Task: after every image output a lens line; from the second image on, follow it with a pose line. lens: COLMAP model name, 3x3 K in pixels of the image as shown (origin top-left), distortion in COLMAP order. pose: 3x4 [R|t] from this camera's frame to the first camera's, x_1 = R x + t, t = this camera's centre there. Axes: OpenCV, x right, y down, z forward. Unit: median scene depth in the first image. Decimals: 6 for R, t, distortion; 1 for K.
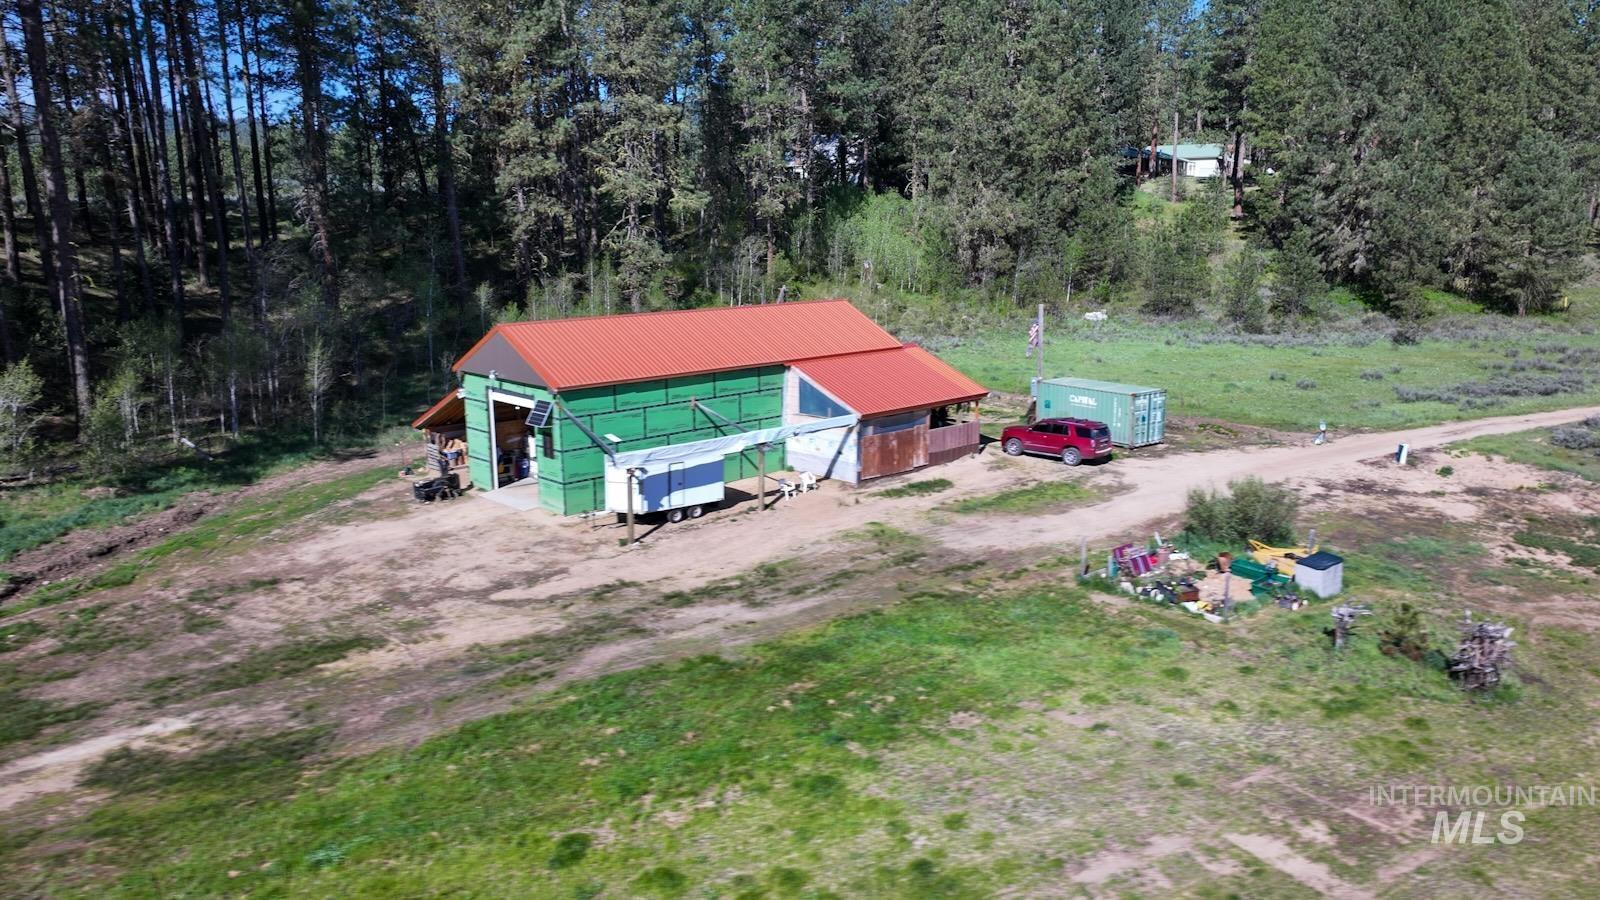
lens RADIAL K [[1129.1, 0, 804.3], [0, 1129.1, 449.0], [0, 0, 1]] dist [0.003906, 0.001585]
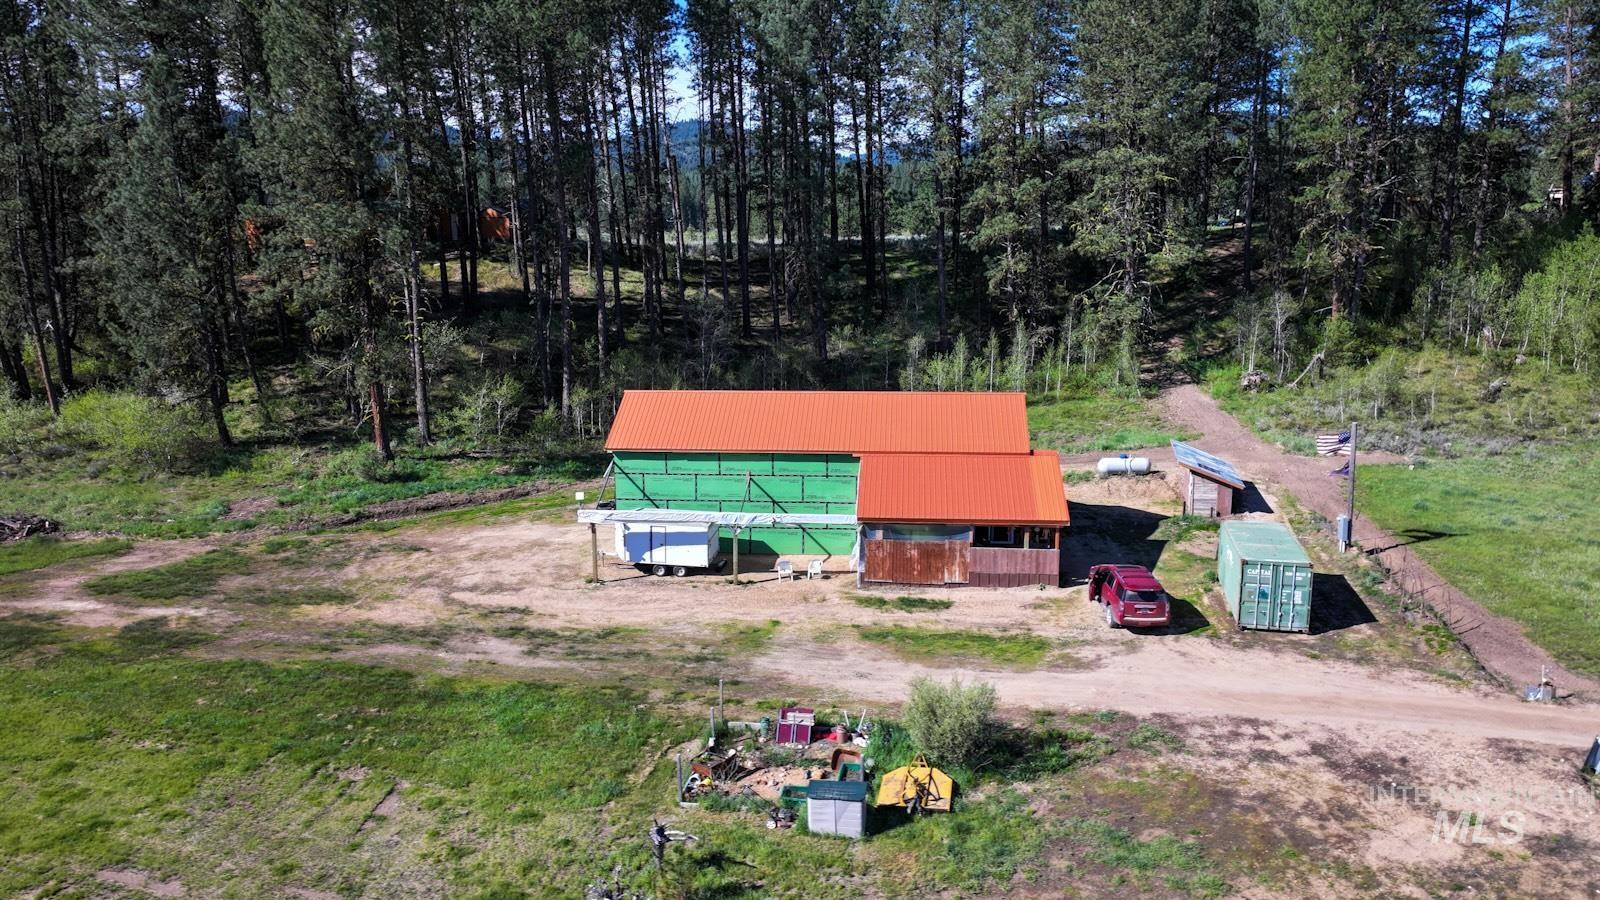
lens RADIAL K [[1129.1, 0, 804.3], [0, 1129.1, 449.0], [0, 0, 1]] dist [0.003906, 0.001585]
pose [[0.651909, 0.150550, -0.743202, 0.781613], [-0.146676, 0.986619, 0.071200, -0.159809], [0.743977, 0.062595, 0.665267, 0.302697]]
